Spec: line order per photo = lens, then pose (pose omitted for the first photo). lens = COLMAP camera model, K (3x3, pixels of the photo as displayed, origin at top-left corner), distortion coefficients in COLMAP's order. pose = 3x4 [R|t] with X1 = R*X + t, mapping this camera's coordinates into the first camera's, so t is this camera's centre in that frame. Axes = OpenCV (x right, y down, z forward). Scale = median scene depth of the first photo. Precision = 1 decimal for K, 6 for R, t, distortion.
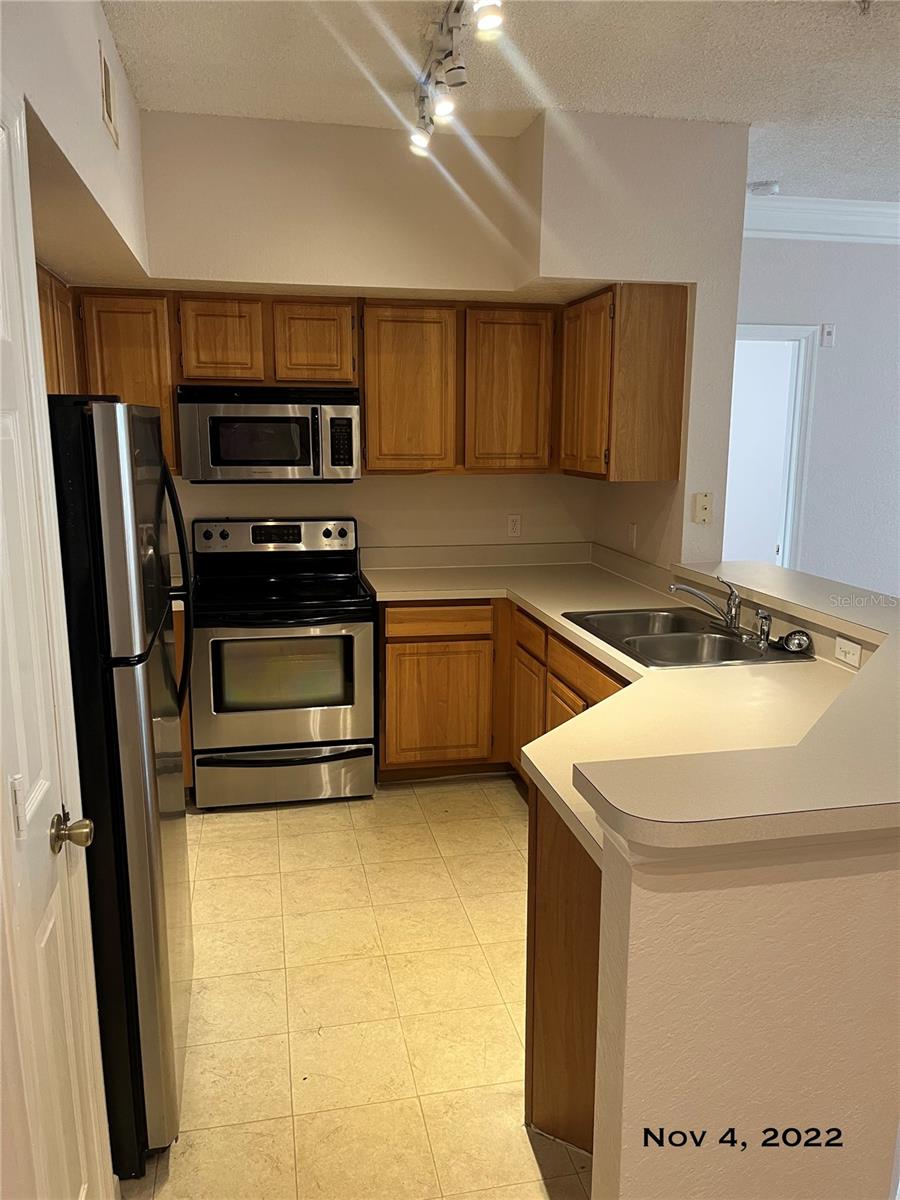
lens RADIAL K [[906.0, 0, 459.3], [0, 906.0, 600.2], [0, 0, 1]] dist [0.071219, -0.097028]
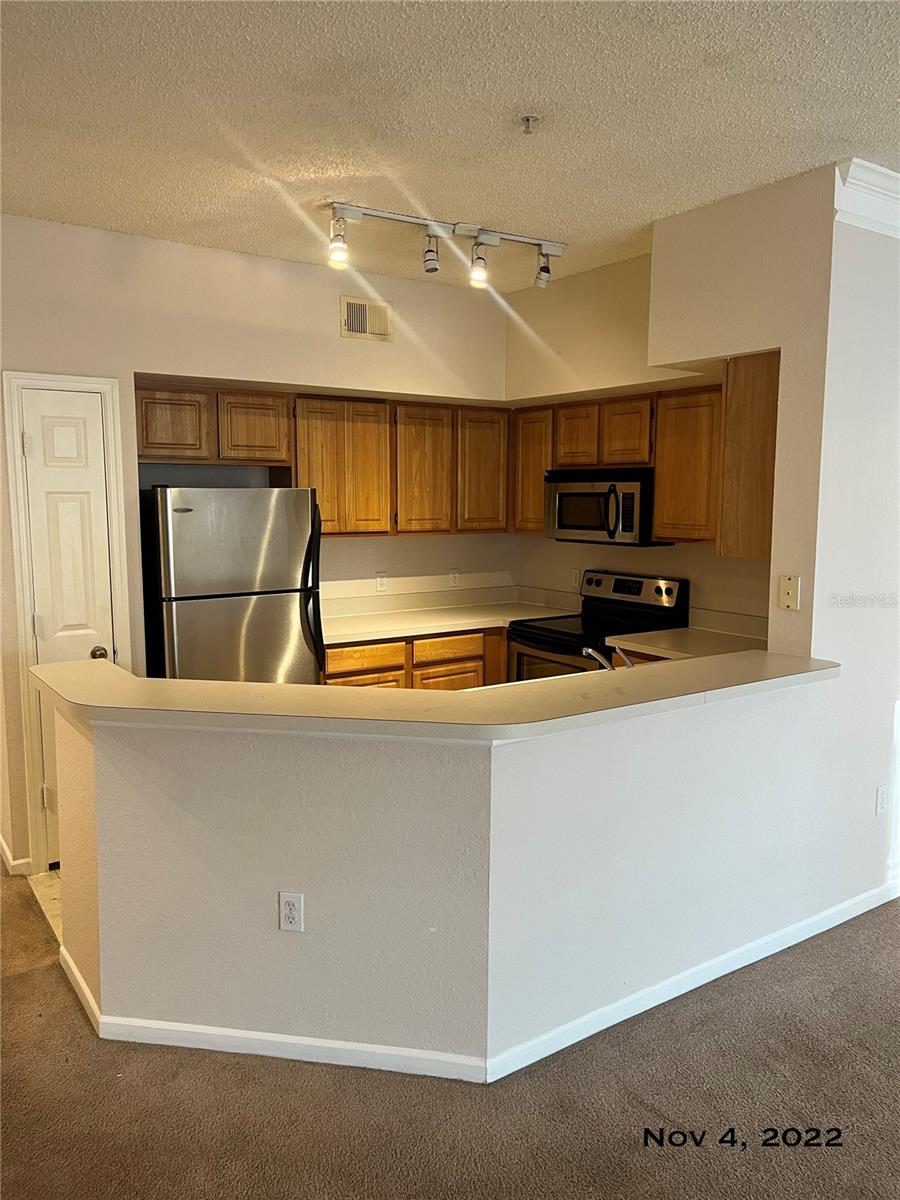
lens RADIAL K [[915.9, 0, 447.0], [0, 915.9, 605.5], [0, 0, 1]] dist [0.068718, -0.106042]
pose [[0.376500, 0.111868, -0.919638, 0.921023], [-0.178420, 0.982855, 0.046513, -0.068198], [0.909073, 0.146569, 0.390004, 0.334386]]
